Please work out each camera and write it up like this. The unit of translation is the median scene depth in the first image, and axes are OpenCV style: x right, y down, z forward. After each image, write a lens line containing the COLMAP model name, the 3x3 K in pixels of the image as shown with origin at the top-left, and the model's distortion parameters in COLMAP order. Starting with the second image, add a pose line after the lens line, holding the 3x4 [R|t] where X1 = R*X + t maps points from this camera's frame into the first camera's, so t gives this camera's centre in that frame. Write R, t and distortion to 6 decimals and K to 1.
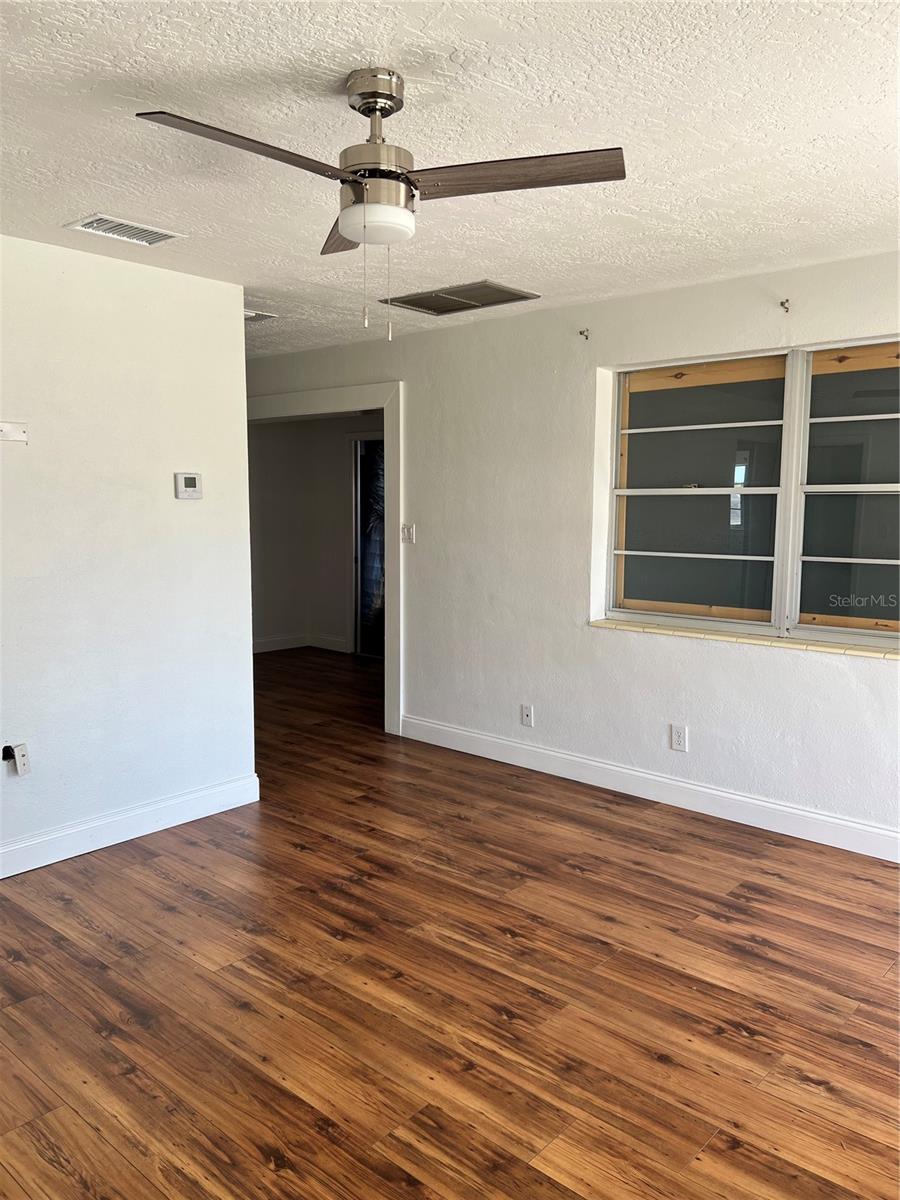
lens RADIAL K [[896.3, 0, 454.2], [0, 896.3, 597.7], [0, 0, 1]] dist [0.052930, -0.059955]
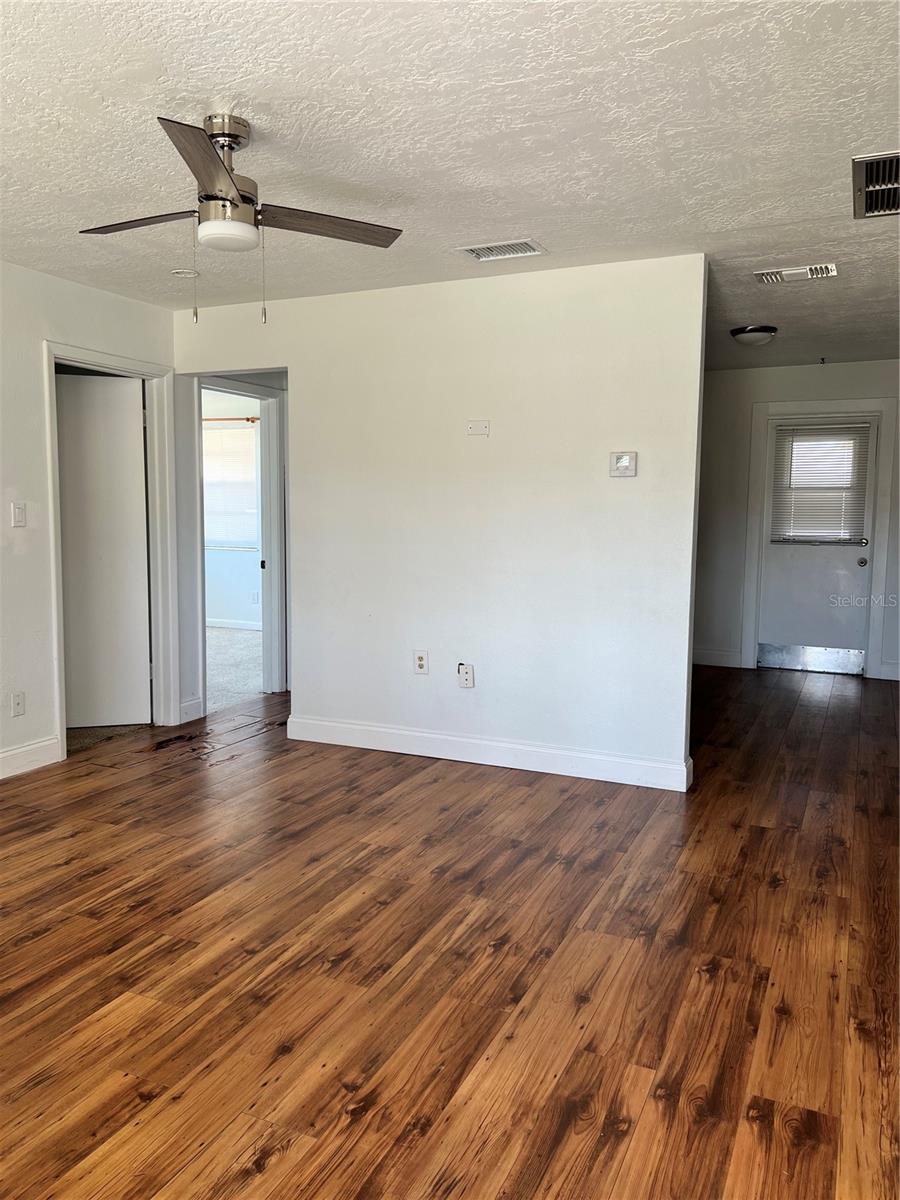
lens RADIAL K [[896.3, 0, 444.4], [0, 896.3, 601.7], [0, 0, 1]] dist [0.052930, -0.059955]
pose [[0.292368, 0.099574, -0.951108, 0.827577], [-0.111680, 0.991314, 0.069453, -0.018132], [0.949762, 0.085914, 0.300949, 0.625932]]
